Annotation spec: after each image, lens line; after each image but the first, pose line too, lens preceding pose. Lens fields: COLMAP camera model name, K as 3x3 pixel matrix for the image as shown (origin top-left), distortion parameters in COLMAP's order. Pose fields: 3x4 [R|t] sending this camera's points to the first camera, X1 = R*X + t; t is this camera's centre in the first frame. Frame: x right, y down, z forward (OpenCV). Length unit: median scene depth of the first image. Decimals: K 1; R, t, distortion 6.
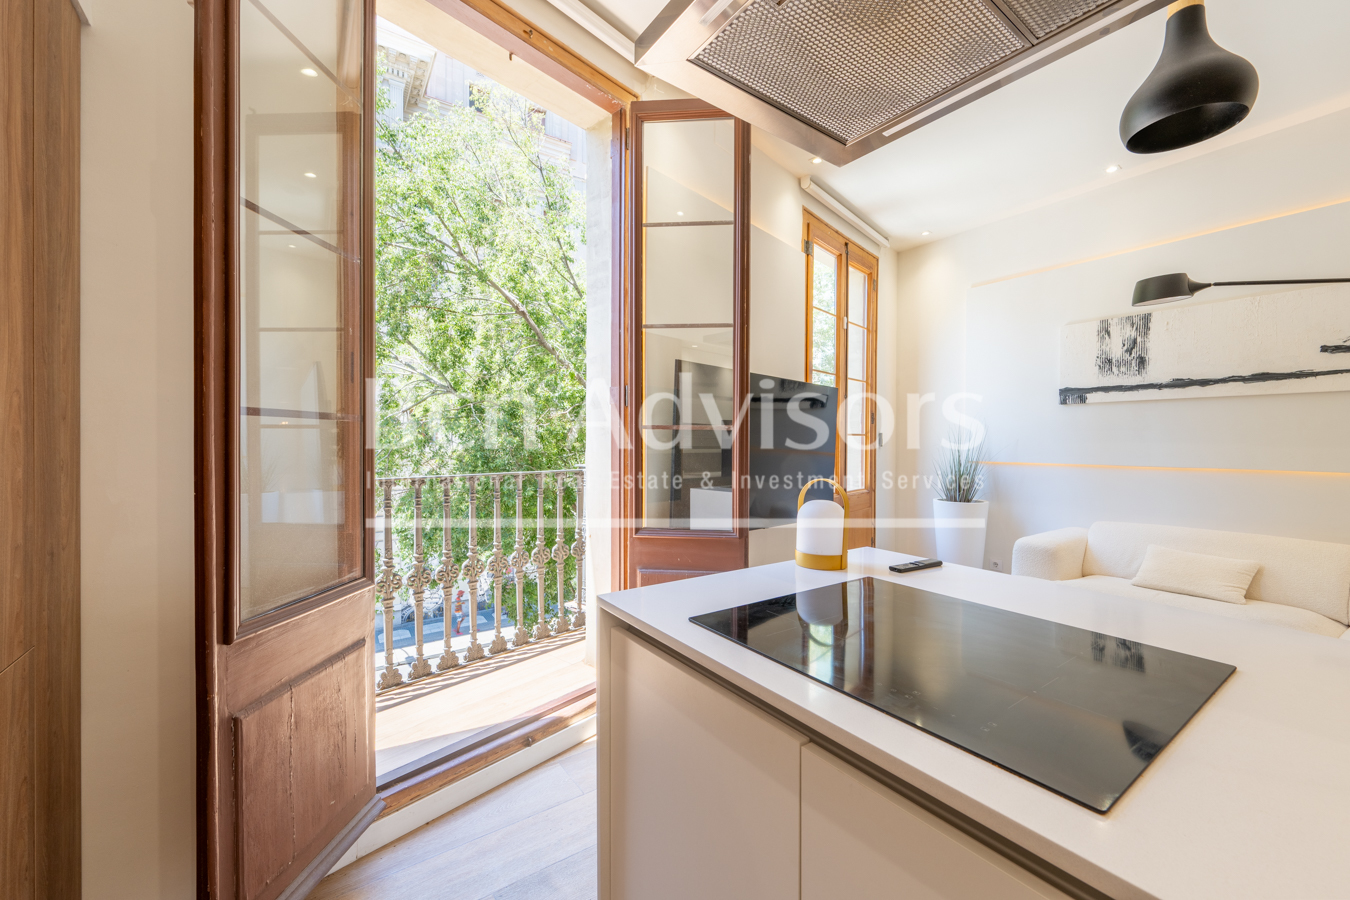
lens RADIAL K [[533.5, 0, 673.4], [0, 533.5, 449.0], [0, 0, 1]] dist [-0.000948, 0.000320]
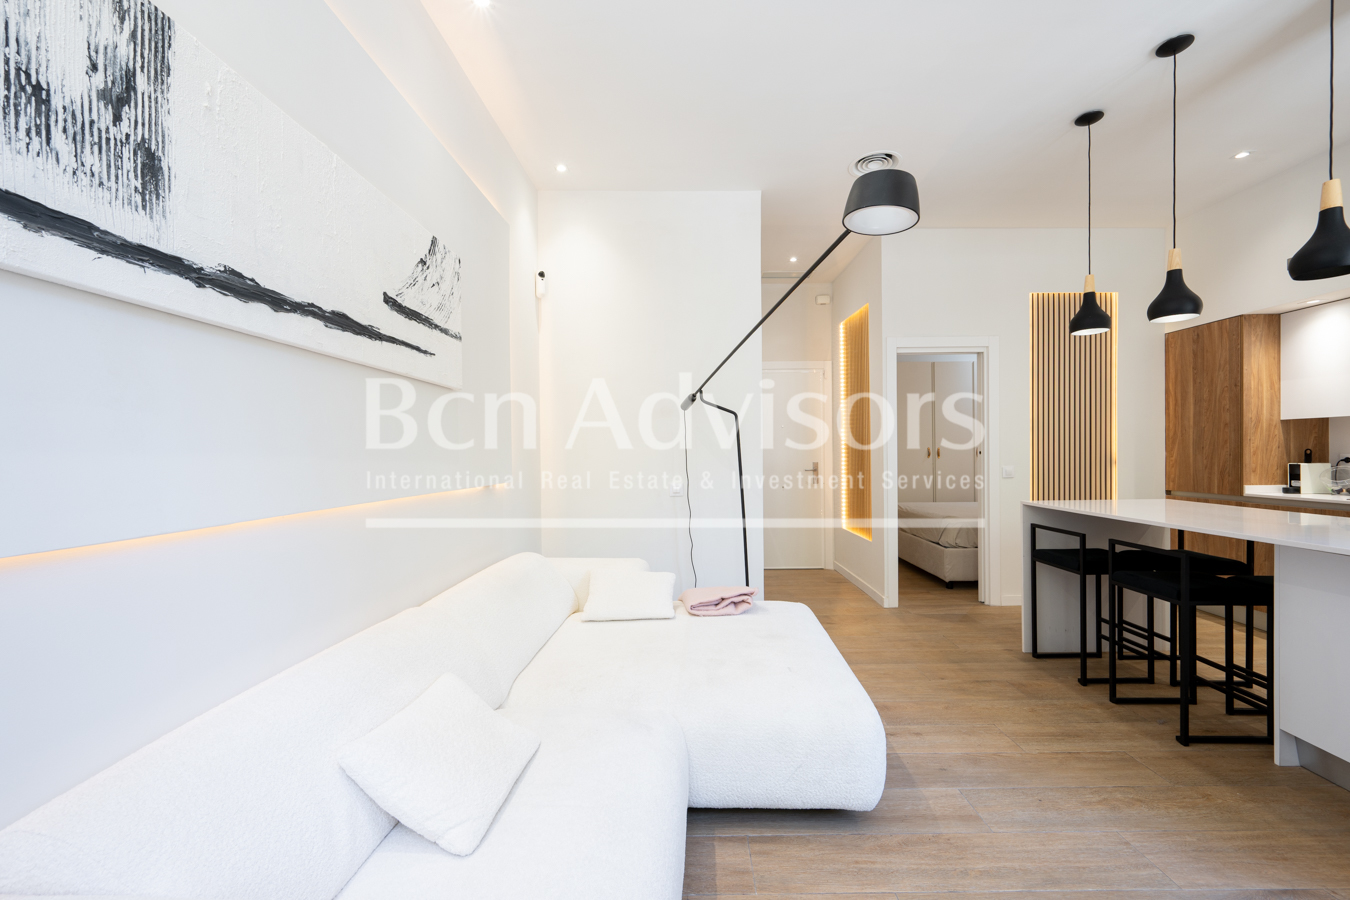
lens RADIAL K [[533.5, 0, 686.8], [0, 533.5, 458.6], [0, 0, 1]] dist [-0.000948, 0.000320]
pose [[-0.818725, -0.002656, 0.574180, 0.472580], [0.013343, 0.999631, 0.023651, -0.012204], [-0.574031, 0.027025, -0.818388, 1.051958]]
